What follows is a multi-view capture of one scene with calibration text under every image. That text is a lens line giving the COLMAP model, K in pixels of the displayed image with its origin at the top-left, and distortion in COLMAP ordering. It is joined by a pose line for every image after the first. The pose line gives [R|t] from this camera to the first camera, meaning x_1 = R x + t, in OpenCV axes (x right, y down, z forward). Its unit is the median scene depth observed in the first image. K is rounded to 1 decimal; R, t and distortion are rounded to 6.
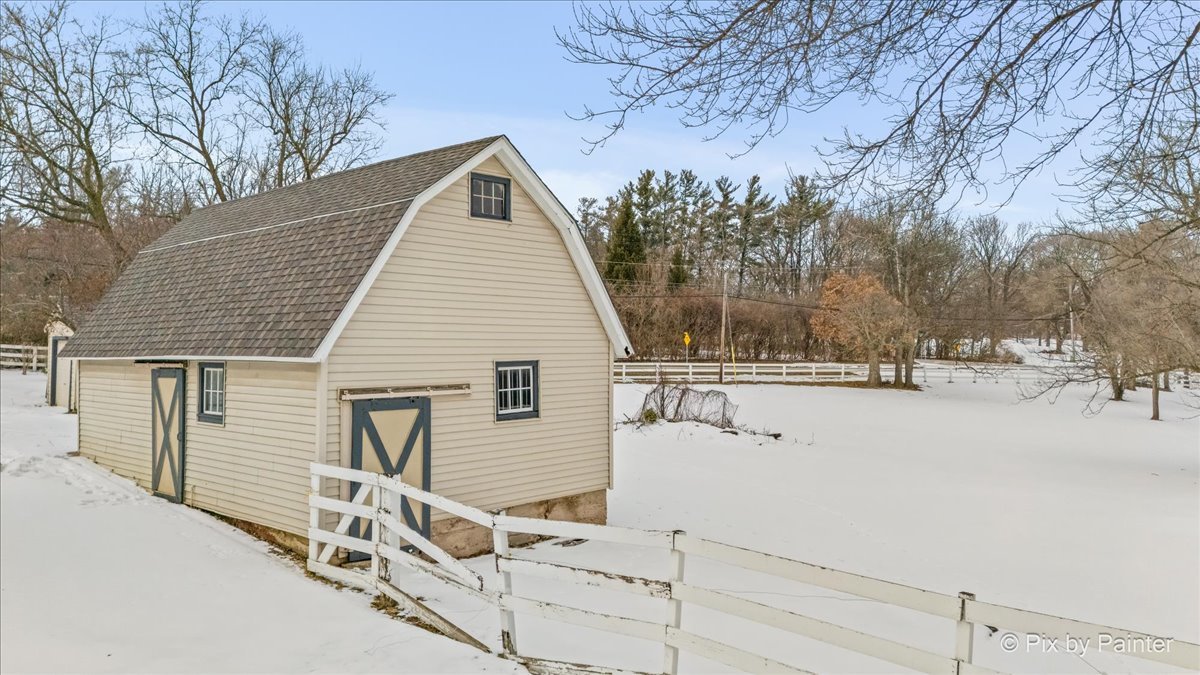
lens RADIAL K [[873.5, 0, 603.6], [0, 873.5, 342.4], [0, 0, 1]] dist [0.065143, -0.057444]
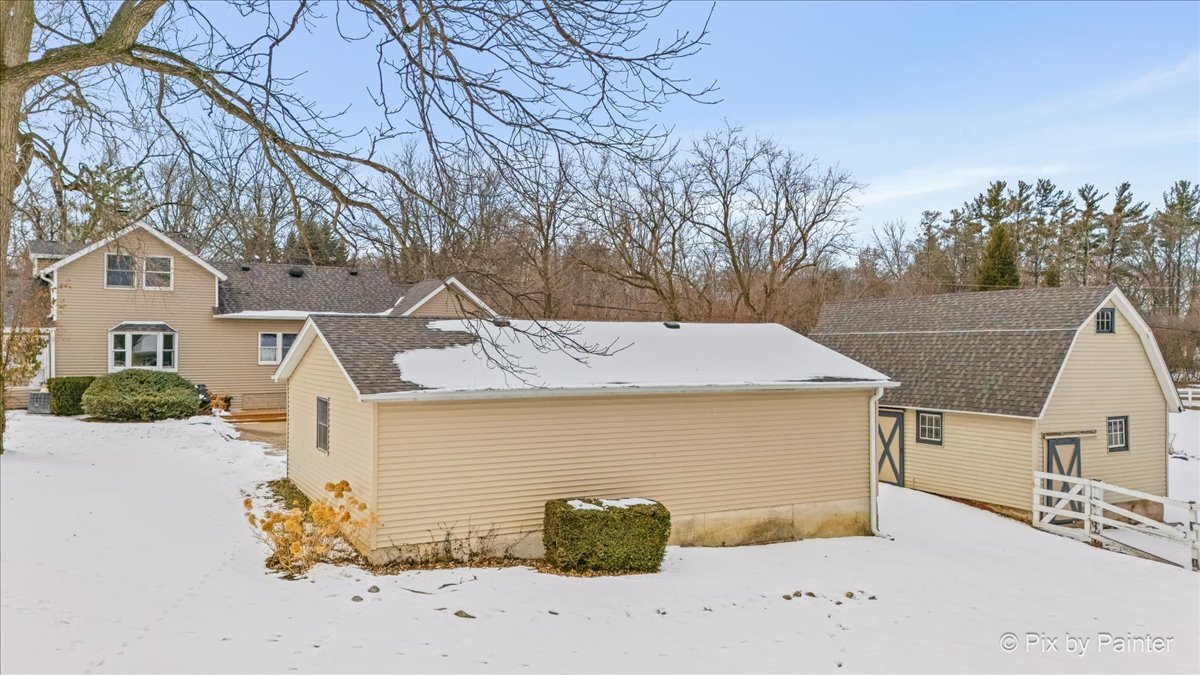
lens RADIAL K [[873.5, 0, 613.1], [0, 873.5, 346.9], [0, 0, 1]] dist [0.065143, -0.057444]
pose [[0.948611, 0.008175, -0.316338, -0.049779], [-0.007063, 0.999964, 0.004662, -0.011701], [0.316365, -0.002188, 0.948635, -0.095410]]
